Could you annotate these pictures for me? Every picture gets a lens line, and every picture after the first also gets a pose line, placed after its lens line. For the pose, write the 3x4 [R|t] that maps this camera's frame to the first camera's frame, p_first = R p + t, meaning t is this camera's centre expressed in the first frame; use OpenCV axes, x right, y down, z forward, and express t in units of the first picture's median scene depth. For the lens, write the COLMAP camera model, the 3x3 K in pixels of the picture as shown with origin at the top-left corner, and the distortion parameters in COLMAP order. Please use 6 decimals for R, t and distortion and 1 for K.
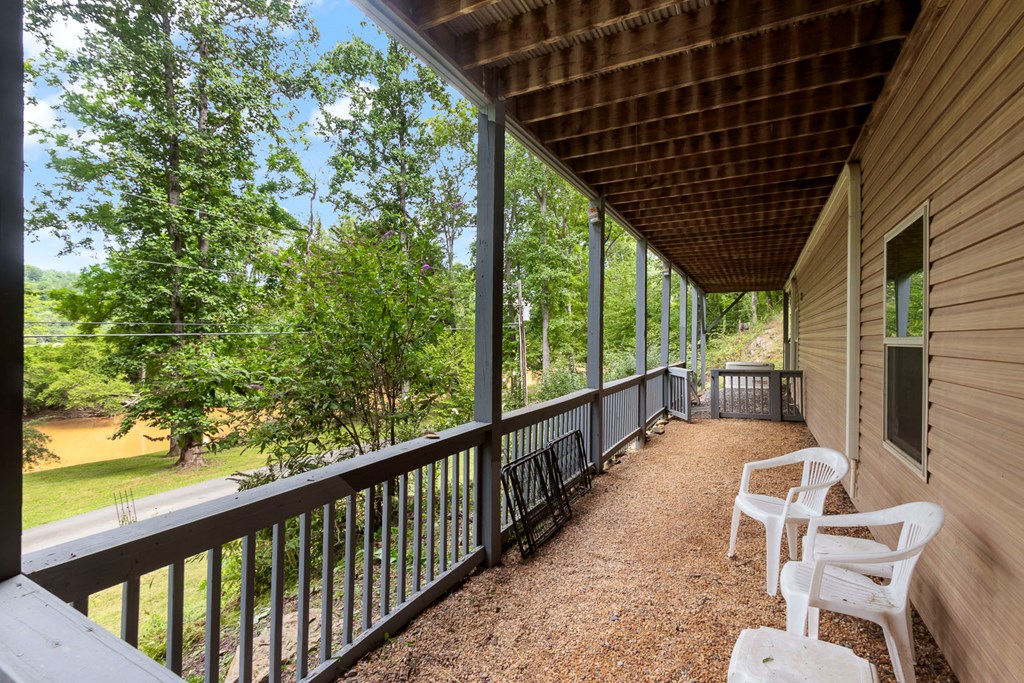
lens RADIAL K [[475.3, 0, 502.9], [0, 475.3, 337.7], [0, 0, 1]] dist [0.000786, -0.000831]
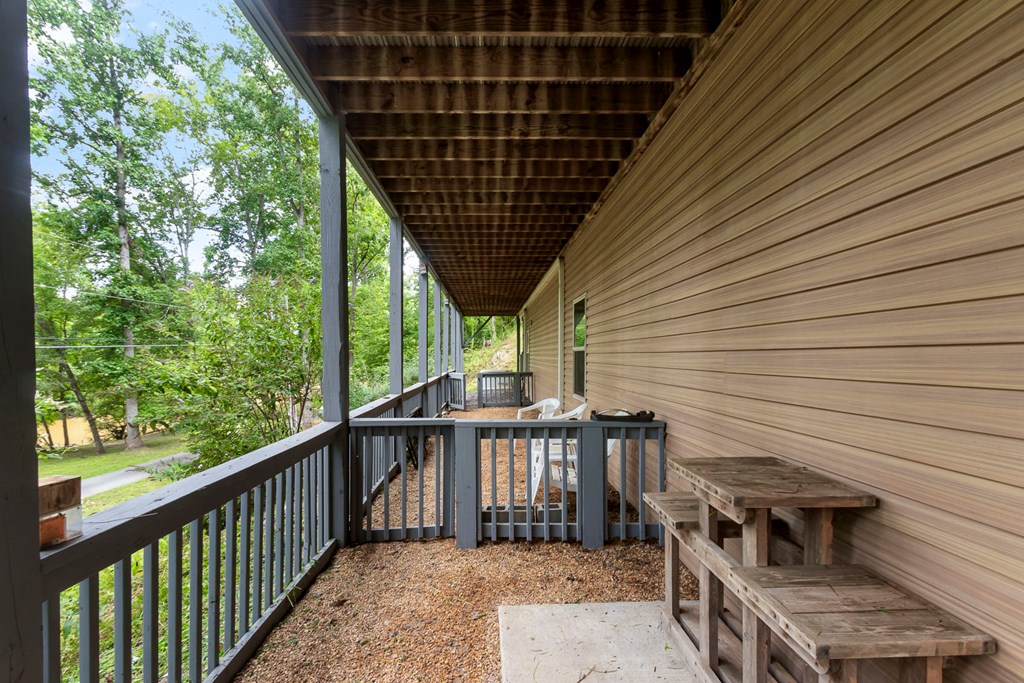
lens RADIAL K [[473.7, 0, 500.5], [0, 473.7, 348.3], [0, 0, 1]] dist [0.002295, -0.000111]
pose [[0.869918, -0.000070, 0.493196, -0.116053], [0.005852, 0.999931, -0.010180, 0.004926], [-0.493161, 0.011741, 0.869859, -0.149987]]
